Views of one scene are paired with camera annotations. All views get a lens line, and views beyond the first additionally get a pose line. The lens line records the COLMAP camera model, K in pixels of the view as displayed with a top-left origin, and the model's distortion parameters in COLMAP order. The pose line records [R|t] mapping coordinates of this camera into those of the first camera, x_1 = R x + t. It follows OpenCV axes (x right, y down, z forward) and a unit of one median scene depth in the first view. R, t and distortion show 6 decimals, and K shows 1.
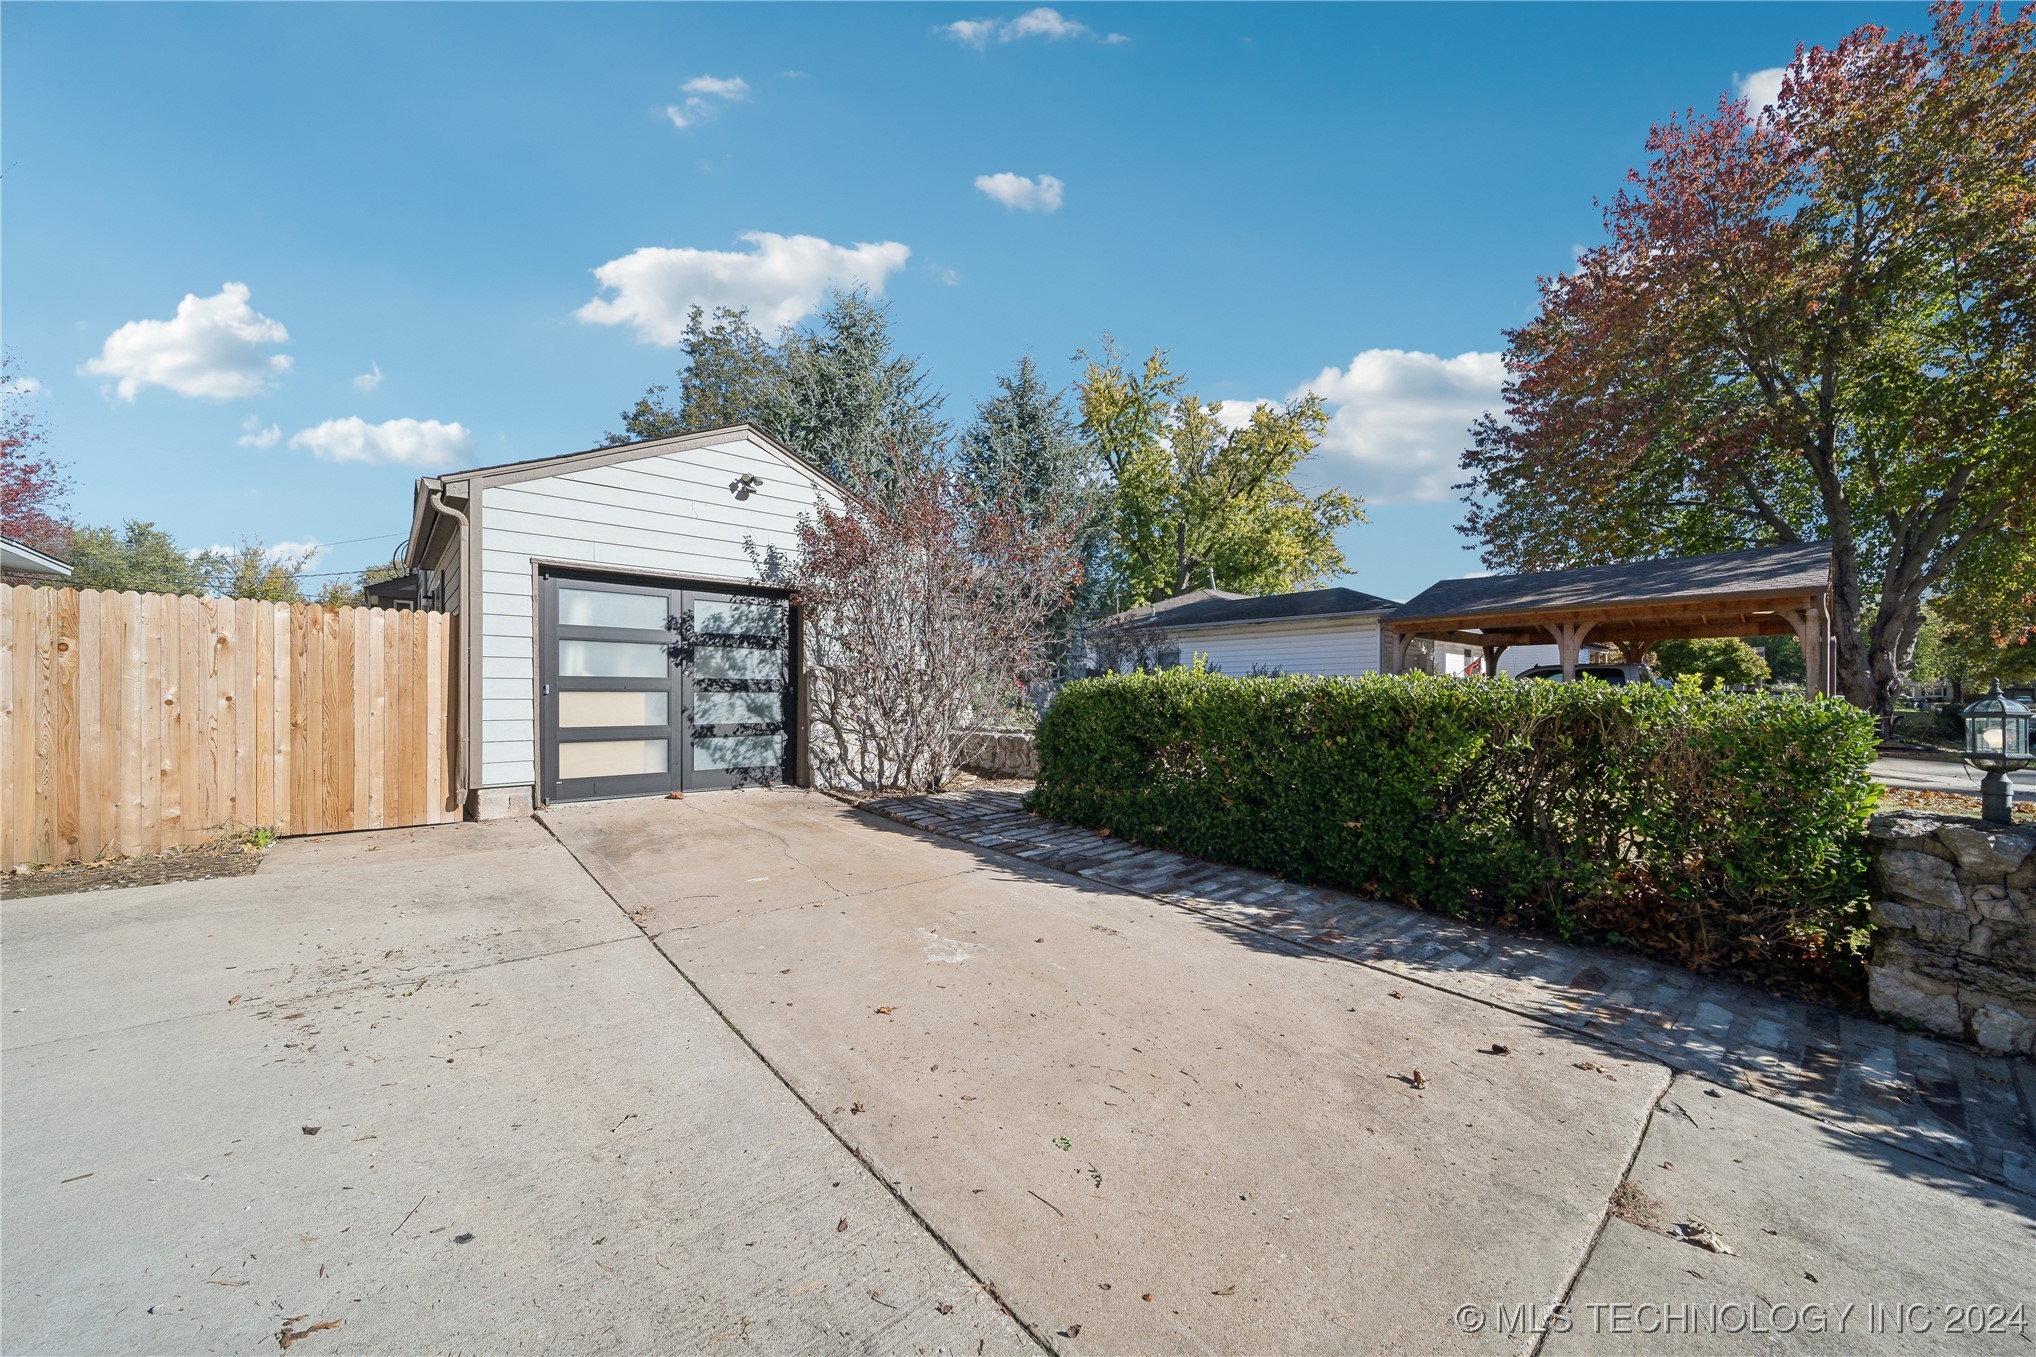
lens RADIAL K [[736.8, 0, 1030.9], [0, 736.8, 695.9], [0, 0, 1]] dist [0.001060, -0.000164]
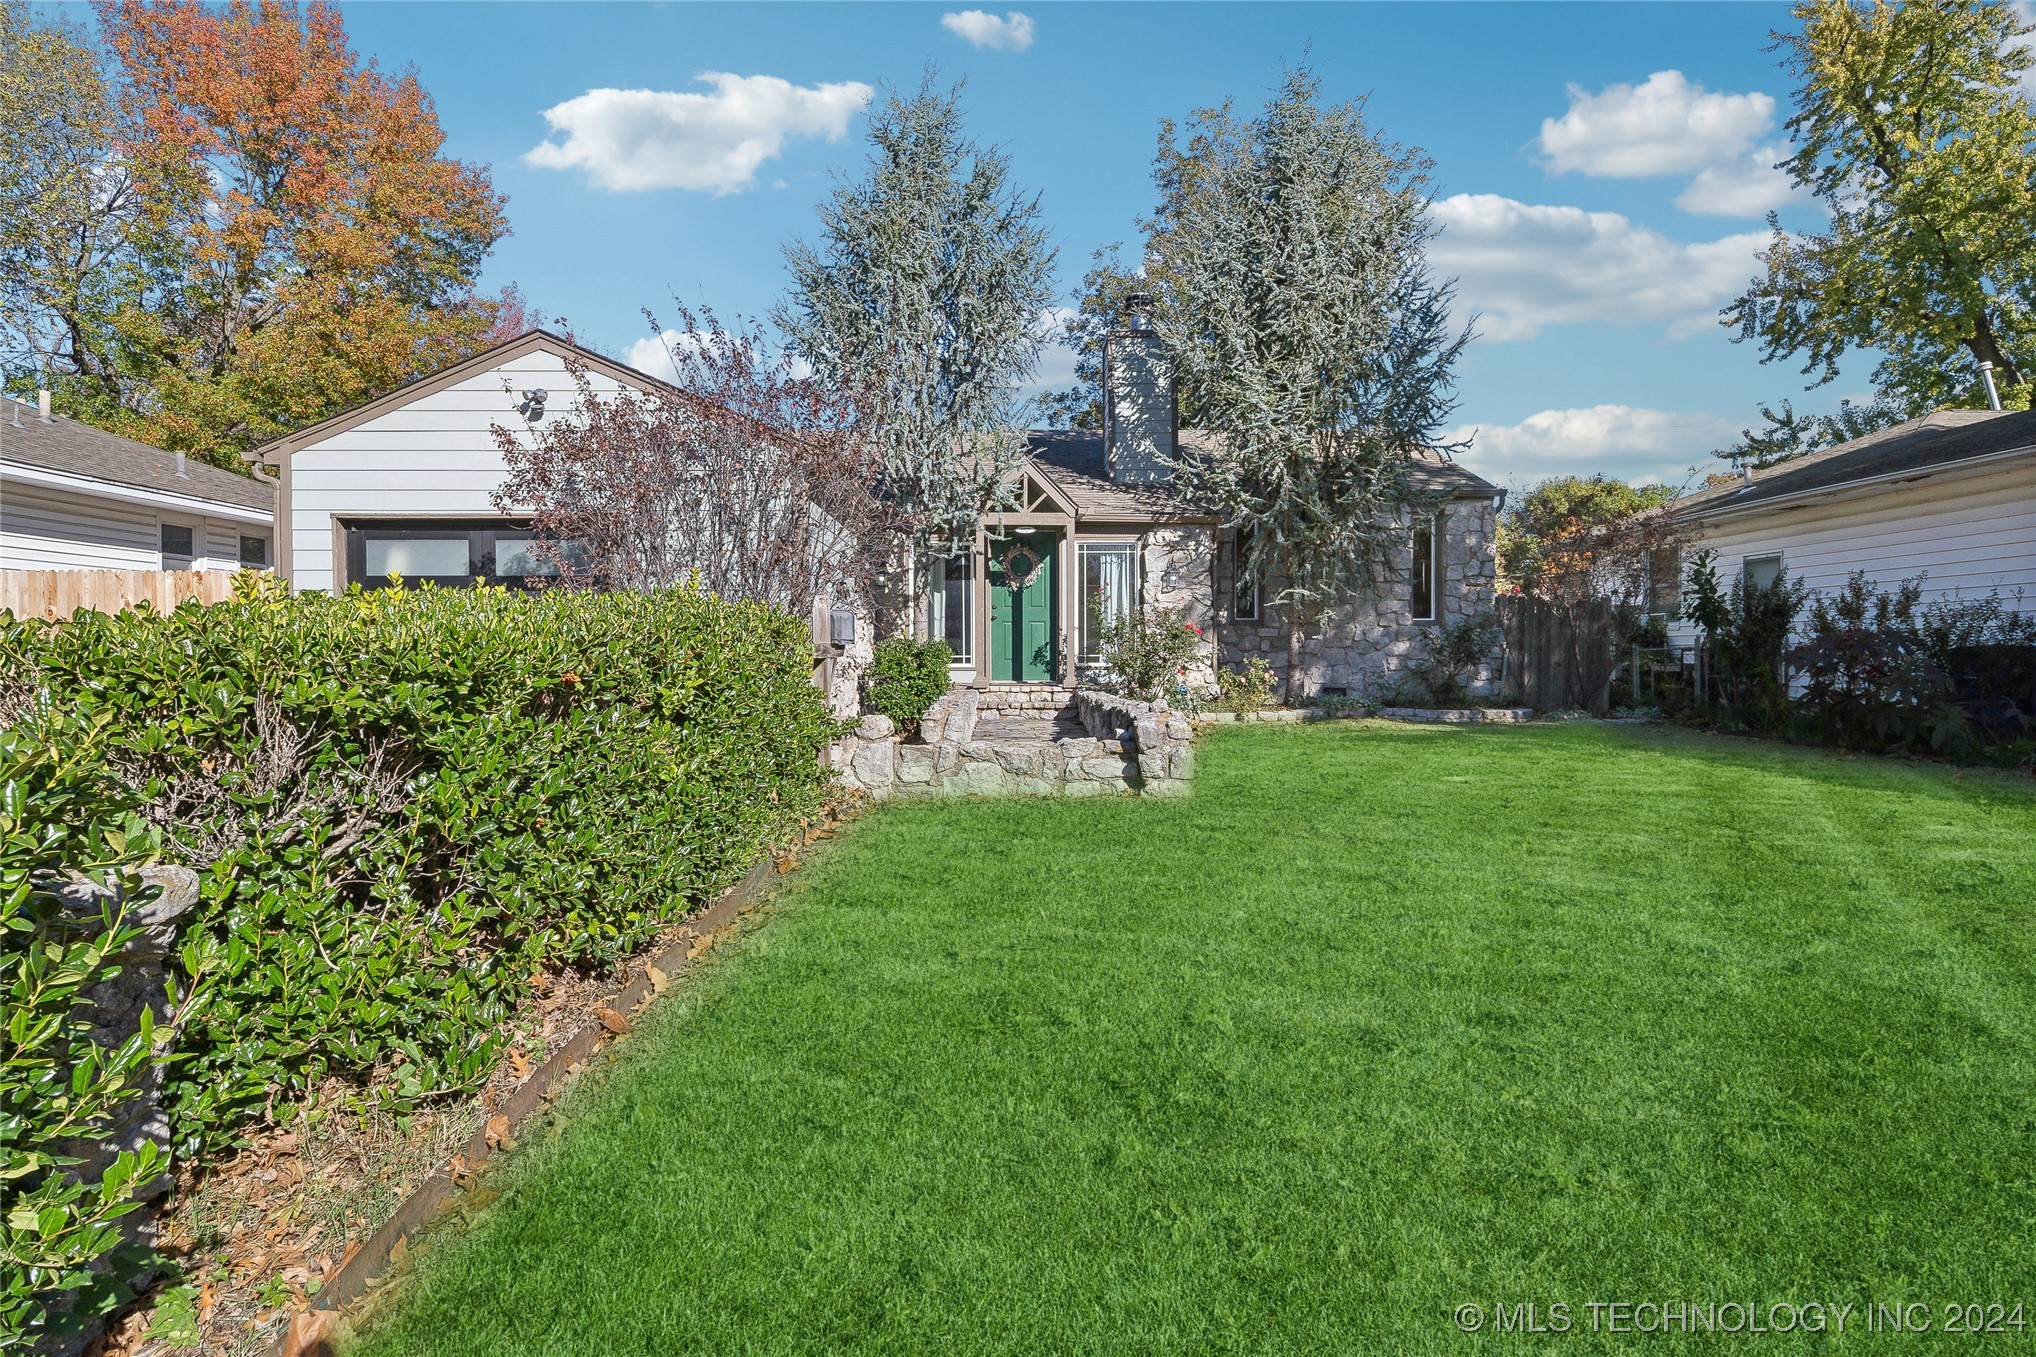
lens RADIAL K [[1114.7, 0, 1023.3], [0, 1114.7, 675.8], [0, 0, 1]] dist [0.001526, -0.001252]
pose [[0.752095, 0.006168, -0.659026, 0.890893], [0.004255, 0.999890, 0.014214, 0.017813], [0.659041, -0.013495, 0.751986, 0.382030]]
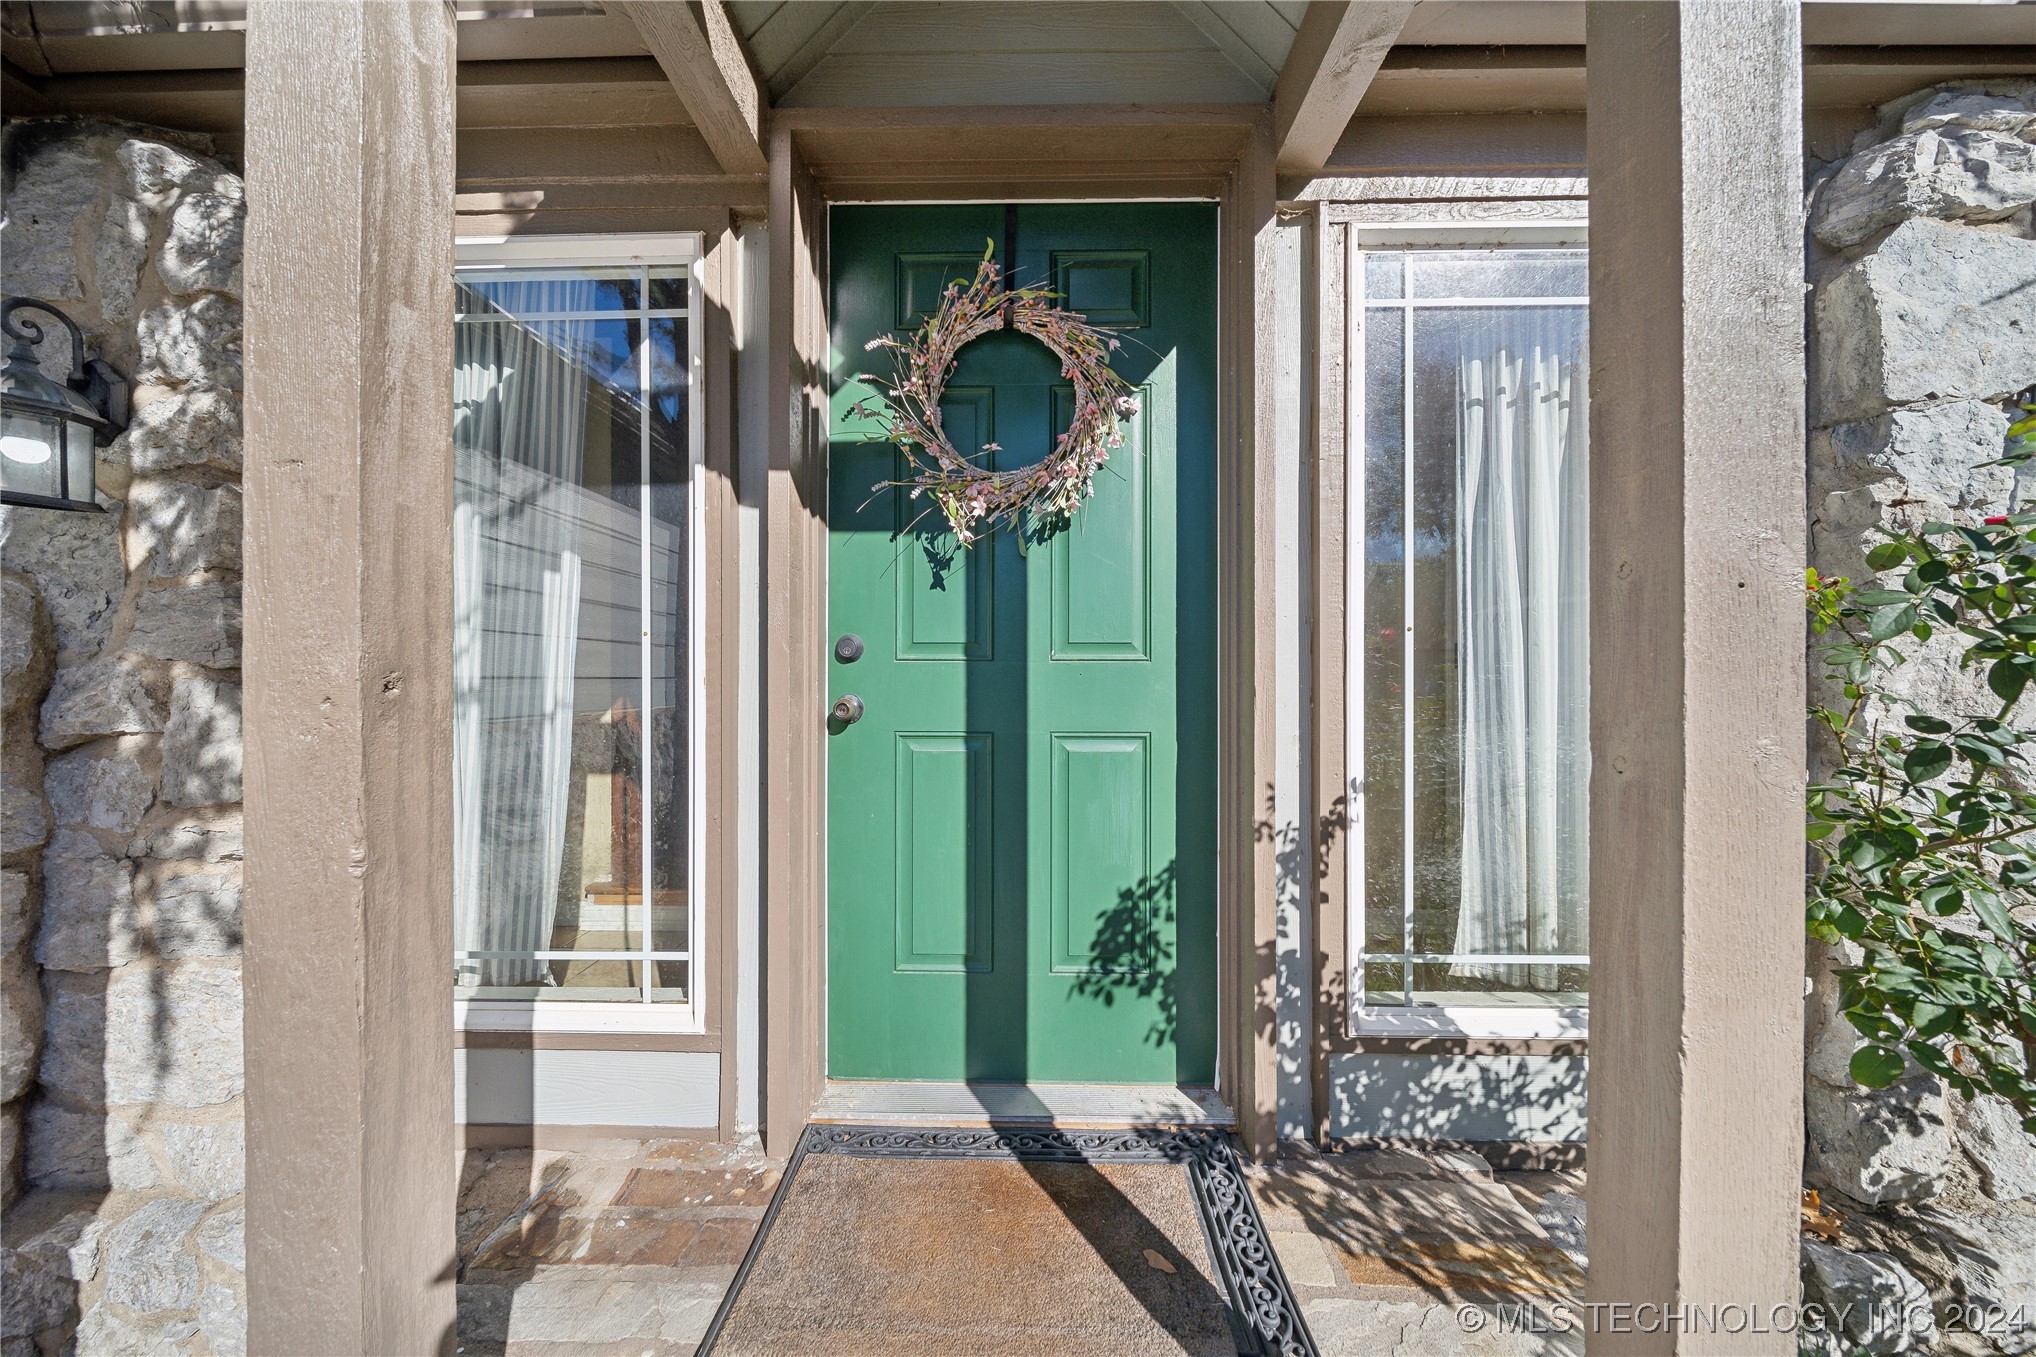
lens RADIAL K [[736.8, 0, 1021.6], [0, 736.8, 667.3], [0, 0, 1]] dist [0.001060, -0.000164]
pose [[0.718155, -0.018081, -0.695648, -0.226989], [0.001189, 0.999693, -0.024757, -0.063726], [0.695882, 0.016952, 0.717956, 1.672320]]
